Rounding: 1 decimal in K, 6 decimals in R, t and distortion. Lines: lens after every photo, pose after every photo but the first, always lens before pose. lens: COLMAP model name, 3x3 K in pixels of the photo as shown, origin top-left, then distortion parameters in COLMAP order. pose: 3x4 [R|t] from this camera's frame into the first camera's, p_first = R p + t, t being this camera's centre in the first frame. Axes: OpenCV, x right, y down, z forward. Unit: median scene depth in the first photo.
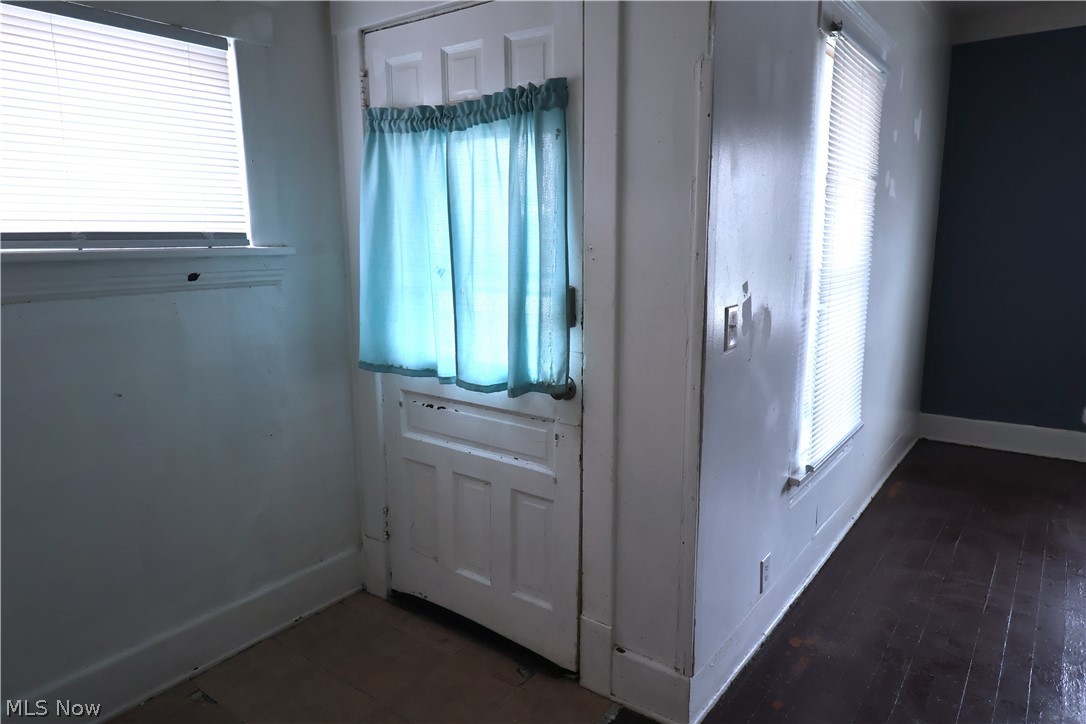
lens RADIAL K [[700.6, 0, 541.6], [0, 700.6, 360.1], [0, 0, 1]] dist [-0.007325, -0.002203]
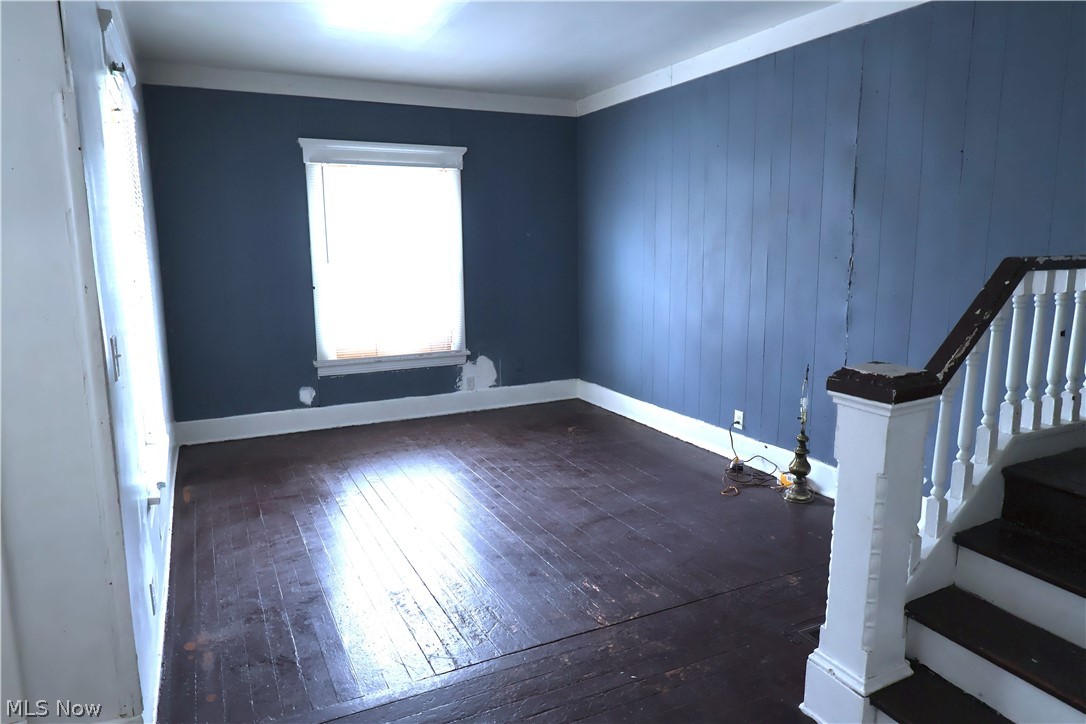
lens RADIAL K [[700.6, 0, 536.4], [0, 700.6, 359.0], [0, 0, 1]] dist [-0.007325, -0.002203]
pose [[0.453474, -0.137656, 0.880575, -0.260918], [0.162520, 0.984208, 0.070162, -0.012905], [-0.876327, 0.111294, 0.468684, -0.002536]]
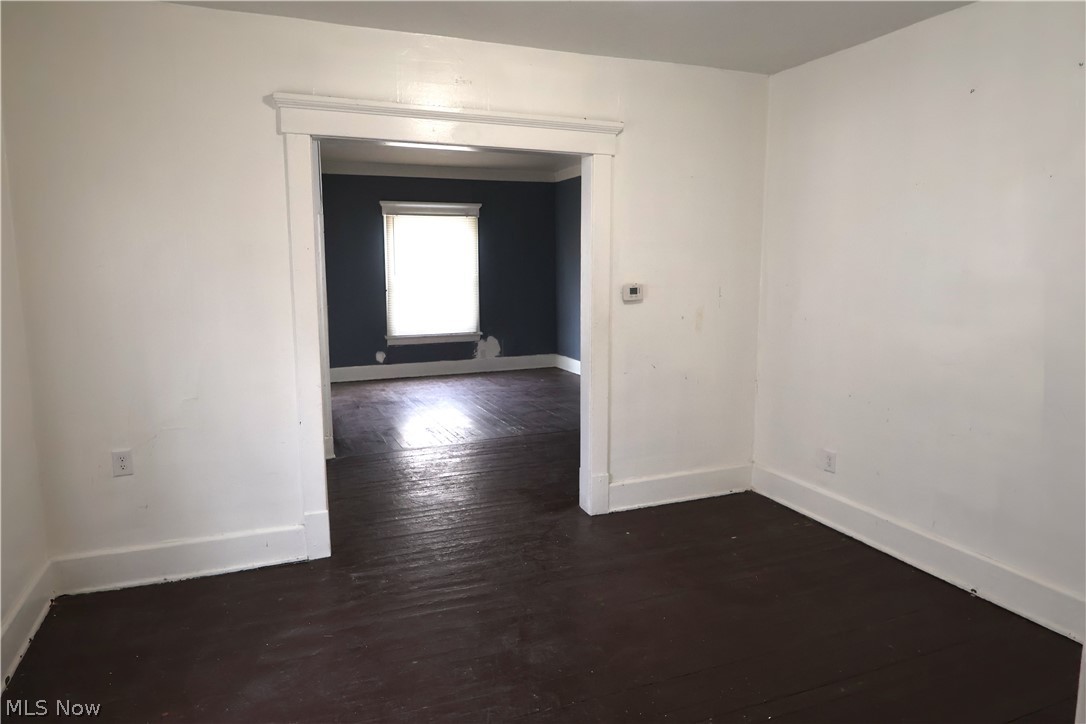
lens RADIAL K [[700.6, 0, 541.2], [0, 700.6, 360.0], [0, 0, 1]] dist [-0.007325, -0.002203]
pose [[0.513774, -0.102022, 0.851838, -1.322148], [0.154437, 0.987683, 0.025145, 0.195648], [-0.843911, 0.118636, 0.523202, -0.913673]]
